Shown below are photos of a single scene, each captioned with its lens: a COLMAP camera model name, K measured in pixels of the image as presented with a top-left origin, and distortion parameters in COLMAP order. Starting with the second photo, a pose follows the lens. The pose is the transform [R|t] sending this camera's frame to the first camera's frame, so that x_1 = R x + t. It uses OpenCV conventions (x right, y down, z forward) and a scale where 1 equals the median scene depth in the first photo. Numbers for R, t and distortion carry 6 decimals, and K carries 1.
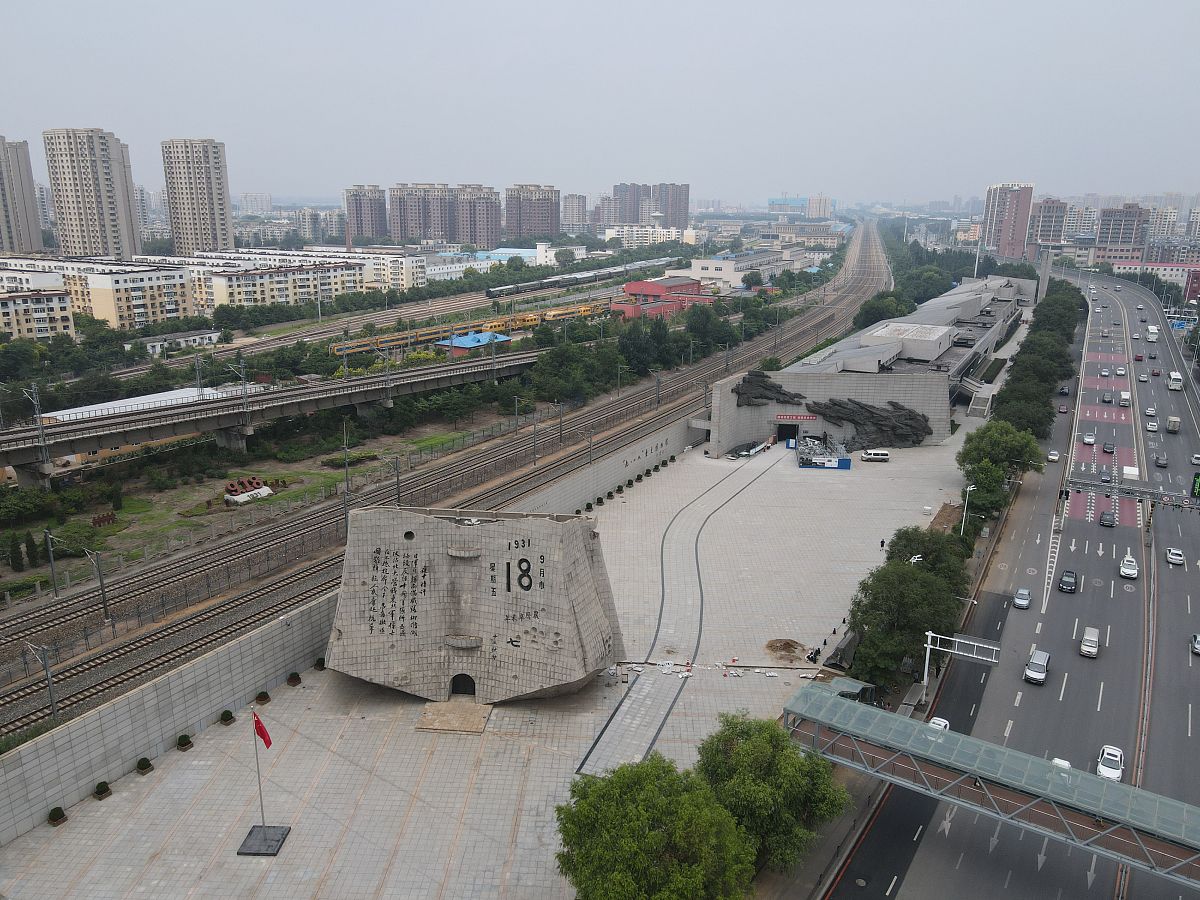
lens RADIAL K [[888.5, 0, 600.0], [0, 888.5, 450.0], [0, 0, 1]] dist [-0.016296, 0.044122]
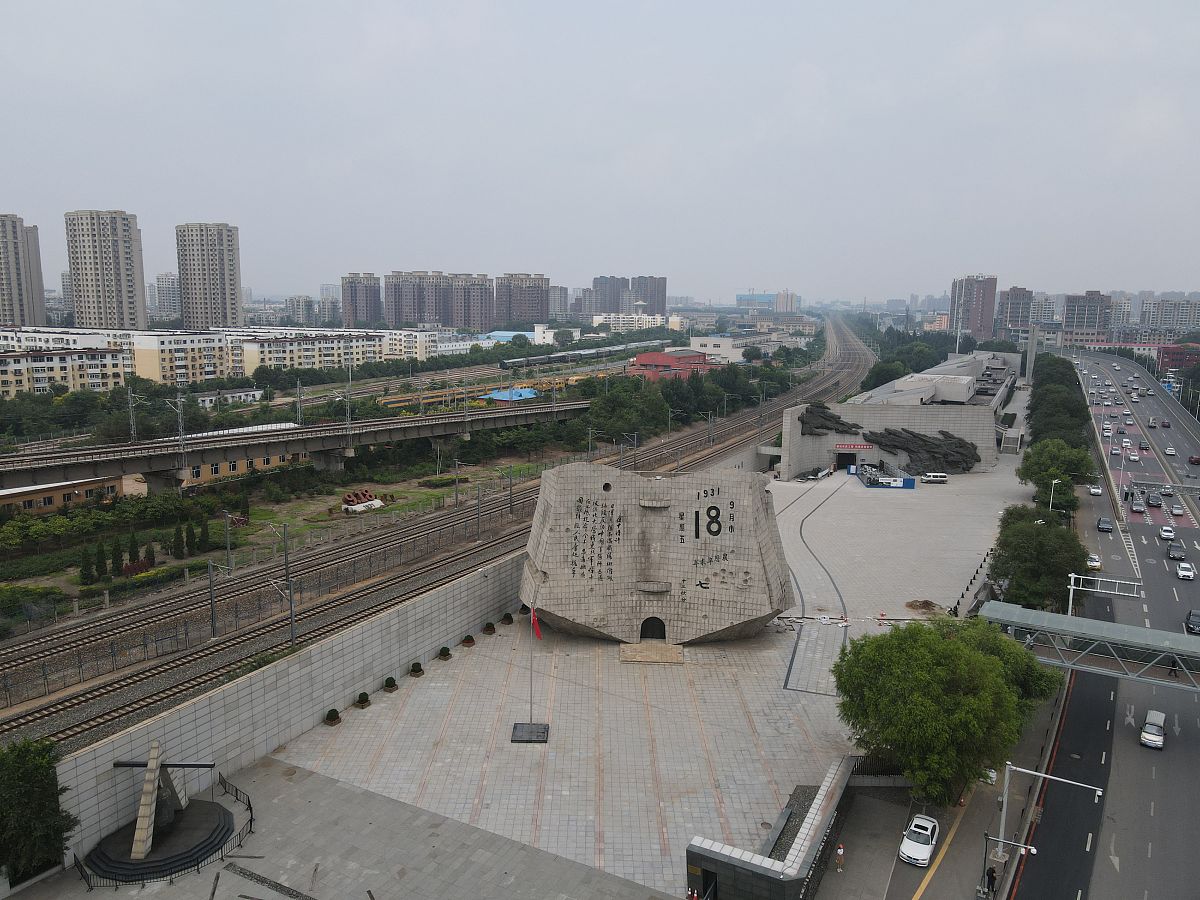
lens RADIAL K [[888.5, 0, 600.0], [0, 888.5, 450.0], [0, 0, 1]] dist [-0.016296, 0.044122]
pose [[0.999301, -0.004145, 0.037145, -0.181914], [0.008065, 0.994334, -0.105998, 0.115075], [-0.036496, 0.106224, 0.993672, -0.068675]]
